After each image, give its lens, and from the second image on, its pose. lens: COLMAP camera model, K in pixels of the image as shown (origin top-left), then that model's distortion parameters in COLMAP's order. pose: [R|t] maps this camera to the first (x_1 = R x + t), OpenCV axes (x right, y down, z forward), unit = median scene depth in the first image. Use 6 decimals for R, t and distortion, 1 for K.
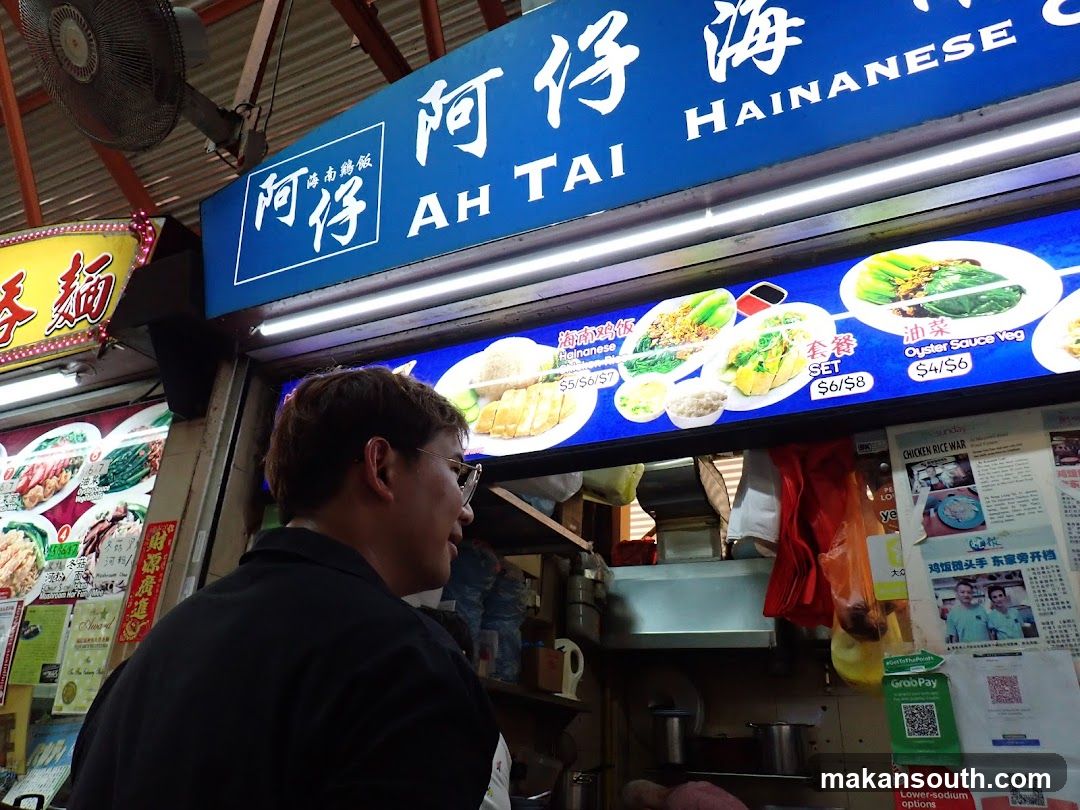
lens RADIAL K [[800.4, 0, 544.2], [0, 800.4, 402.8], [0, 0, 1]] dist [0.005117, -0.002907]
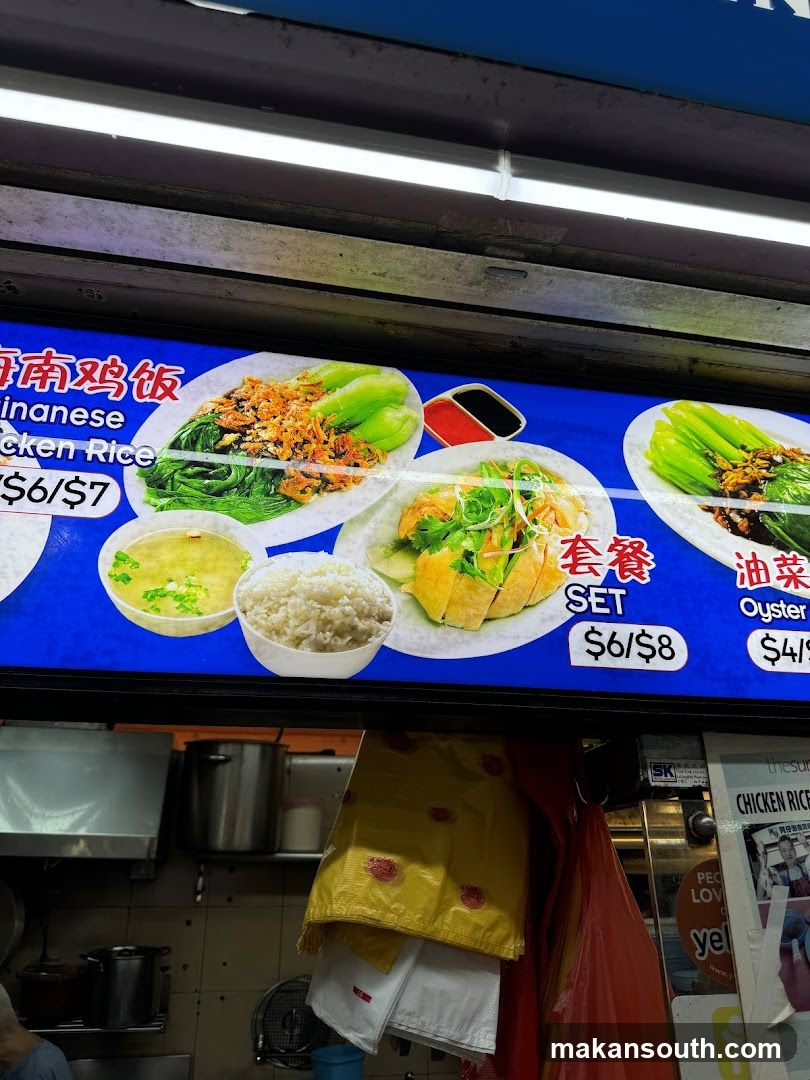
lens RADIAL K [[763.9, 0, 398.9], [0, 763.9, 534.4], [0, 0, 1]] dist [0.106577, -0.170293]
pose [[0.796423, 0.208163, 0.567784, -0.009368], [-0.228931, 0.972794, -0.035532, -0.035979], [-0.559733, -0.101685, 0.822410, 0.658330]]
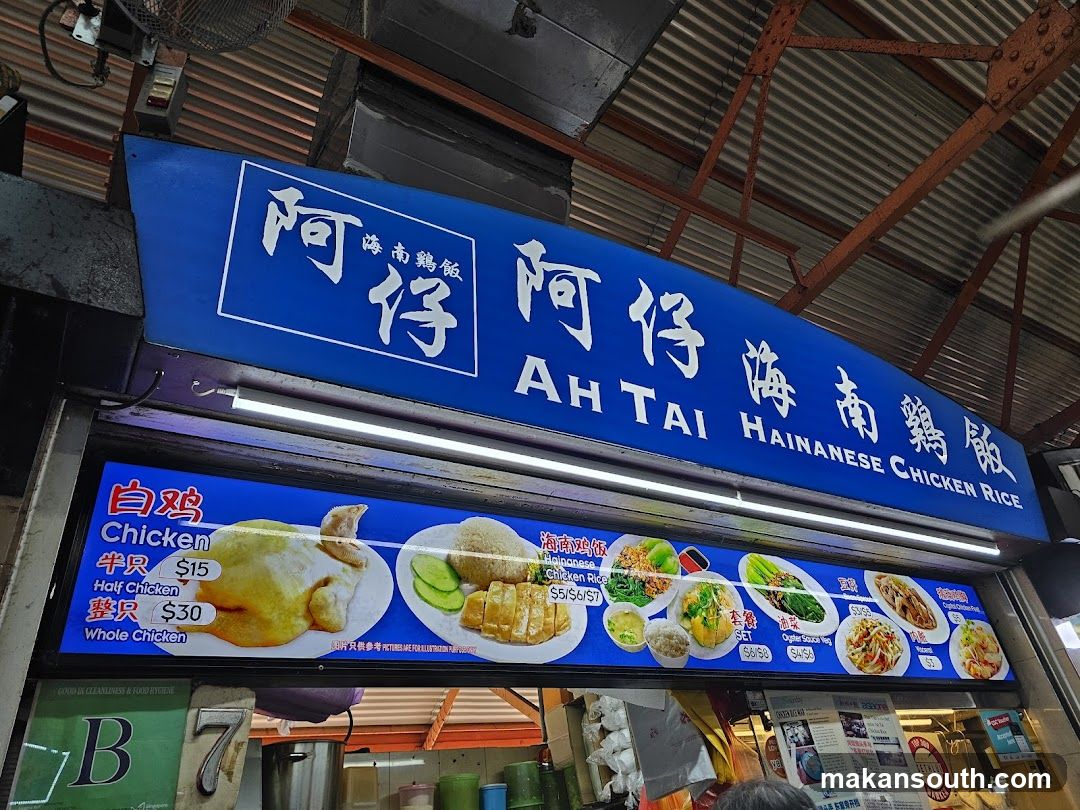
lens RADIAL K [[707.0, 0, 555.1], [0, 707.0, 409.7], [0, 0, 1]] dist [0.077133, -0.077566]
pose [[0.515822, 0.377386, 0.769095, -0.791737], [-0.231356, 0.925754, -0.299089, 0.033098], [-0.824865, -0.023658, 0.564834, 0.575287]]
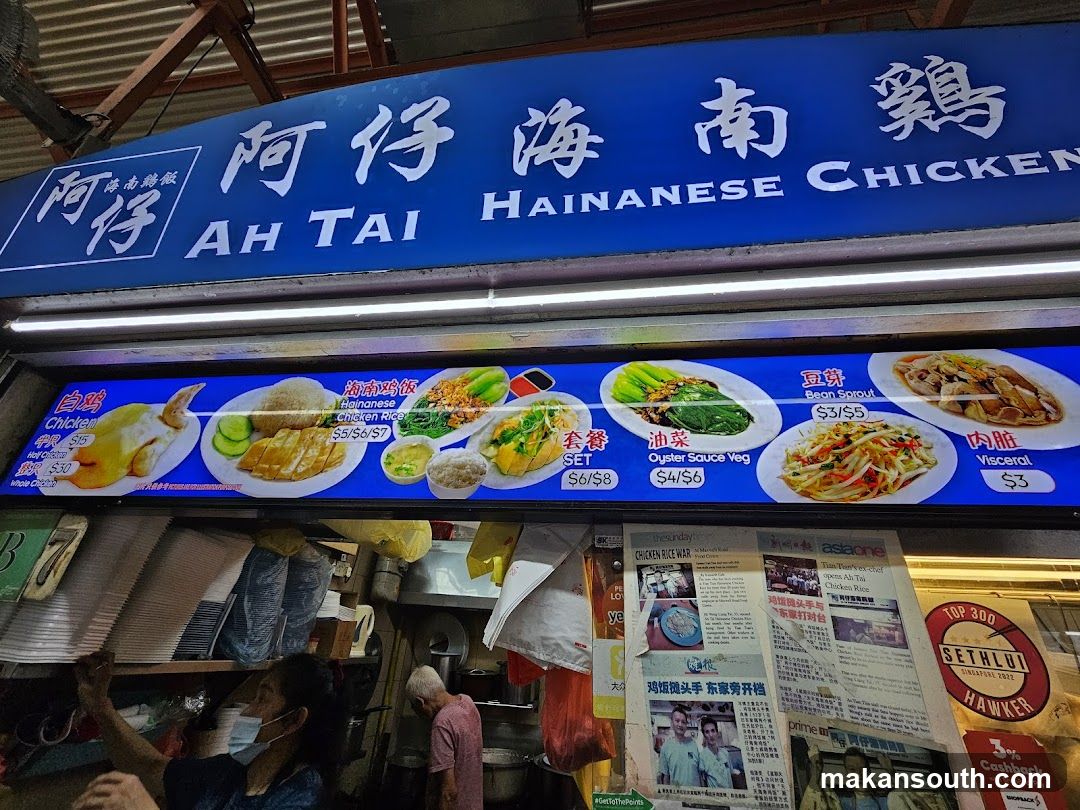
lens RADIAL K [[449.2, 0, 549.7], [0, 449.2, 383.6], [0, 0, 1]] dist [-0.001828, 0.000878]
pose [[0.952400, 0.156793, 0.261439, 0.135931], [-0.141202, 0.986942, -0.077512, -0.086601], [-0.270179, 0.036907, 0.962103, 0.409645]]
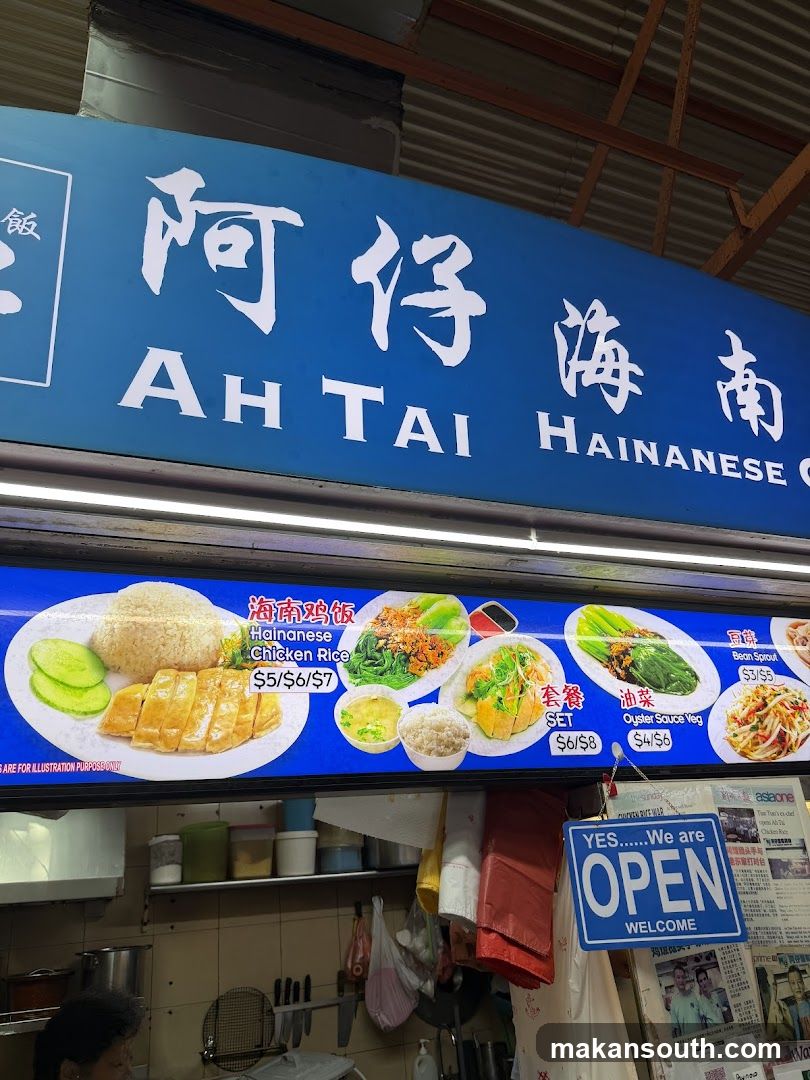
lens RADIAL K [[756.8, 0, 403.3], [0, 756.8, 547.8], [0, 0, 1]] dist [0.205041, -0.445812]
pose [[0.652987, 0.220480, 0.724567, -0.451626], [-0.216875, 0.971060, -0.100035, -0.104023], [-0.725654, -0.091819, 0.681906, 0.504134]]
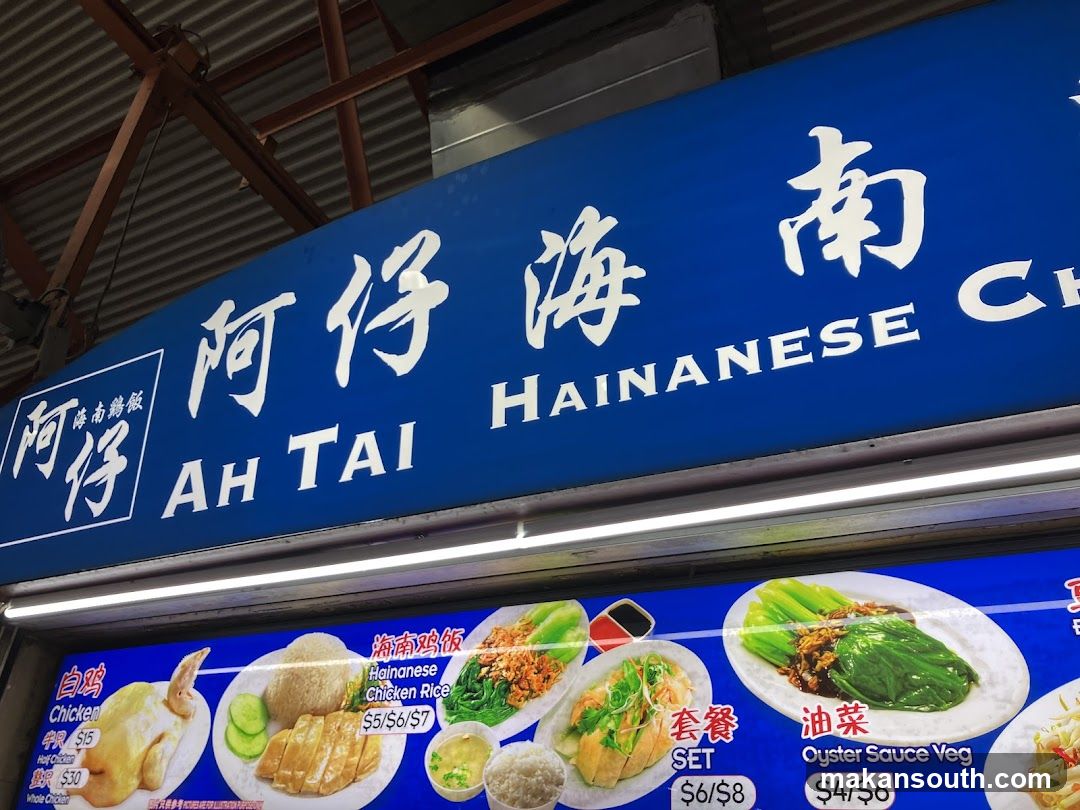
lens RADIAL K [[891.6, 0, 535.3], [0, 891.6, 389.8], [0, 0, 1]] dist [0.011284, -0.004841]
pose [[0.998025, -0.002879, -0.062750, 0.251193], [-0.003364, 0.995065, -0.099170, -0.265553], [0.062726, 0.099185, 0.993090, 0.193518]]
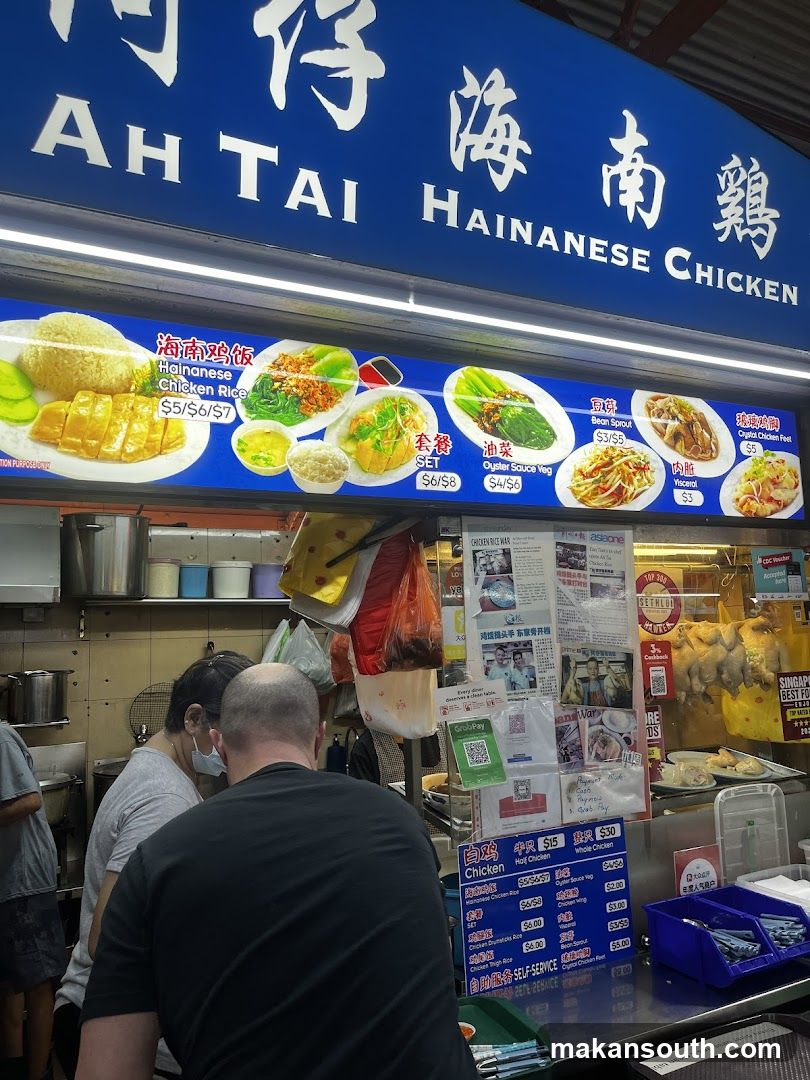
lens RADIAL K [[823.0, 0, 421.0], [0, 823.0, 542.7], [0, 0, 1]] dist [0.044119, -0.032323]
pose [[0.586498, 0.035422, 0.809175, -0.566275], [-0.293902, 0.940258, 0.171862, -0.126074], [-0.754746, -0.338615, 0.561870, 0.295385]]
